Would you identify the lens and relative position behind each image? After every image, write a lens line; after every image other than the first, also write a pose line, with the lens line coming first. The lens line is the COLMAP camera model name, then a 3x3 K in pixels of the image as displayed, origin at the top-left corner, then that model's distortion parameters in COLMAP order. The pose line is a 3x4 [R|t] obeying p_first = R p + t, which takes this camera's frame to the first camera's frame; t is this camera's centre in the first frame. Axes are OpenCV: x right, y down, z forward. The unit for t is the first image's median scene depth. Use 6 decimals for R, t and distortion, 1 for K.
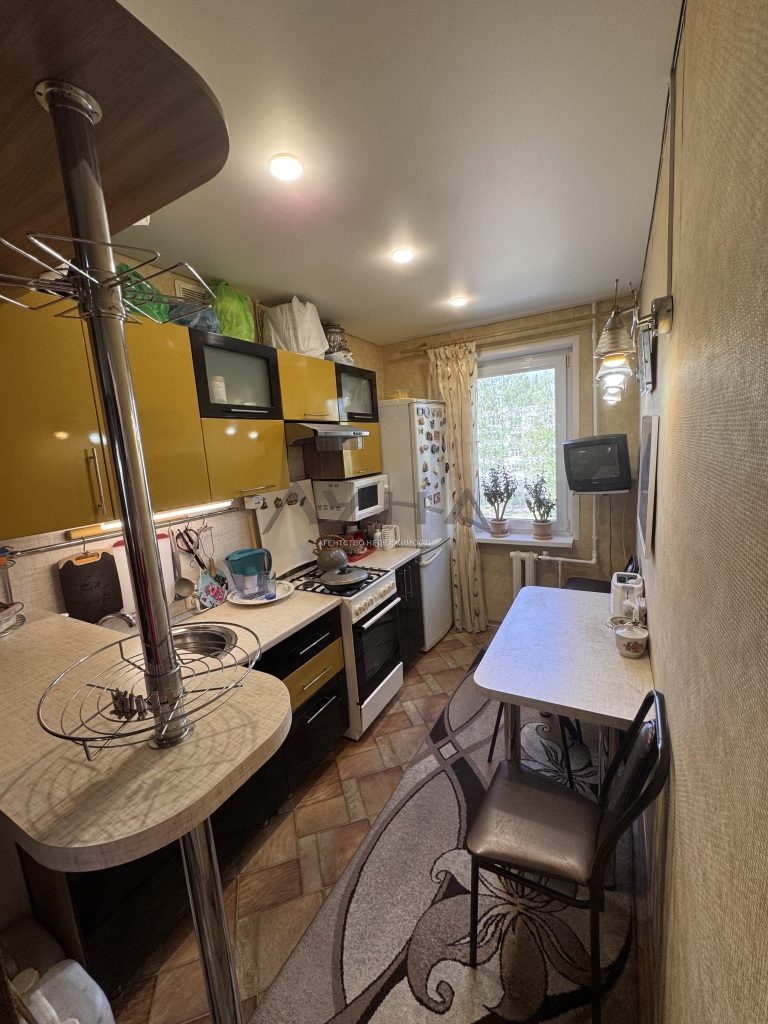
lens RADIAL K [[409.9, 0, 380.7], [0, 409.9, 512.9], [0, 0, 1]] dist [-0.000402, -0.000217]
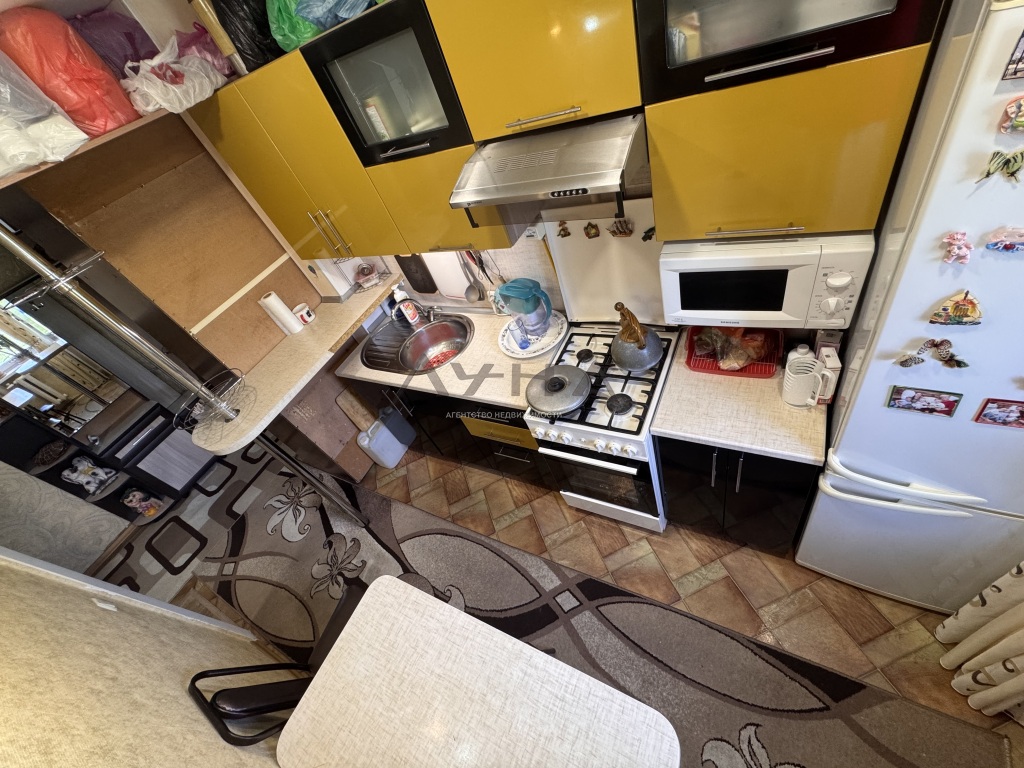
lens RADIAL K [[409.9, 0, 507.9], [0, 409.9, 383.7], [0, 0, 1]] dist [-0.000402, -0.000217]
pose [[0.065409, 0.748336, -0.660087, 0.409459], [0.162474, 0.644689, 0.746979, -0.441566], [0.984542, -0.156107, -0.079417, 1.058853]]
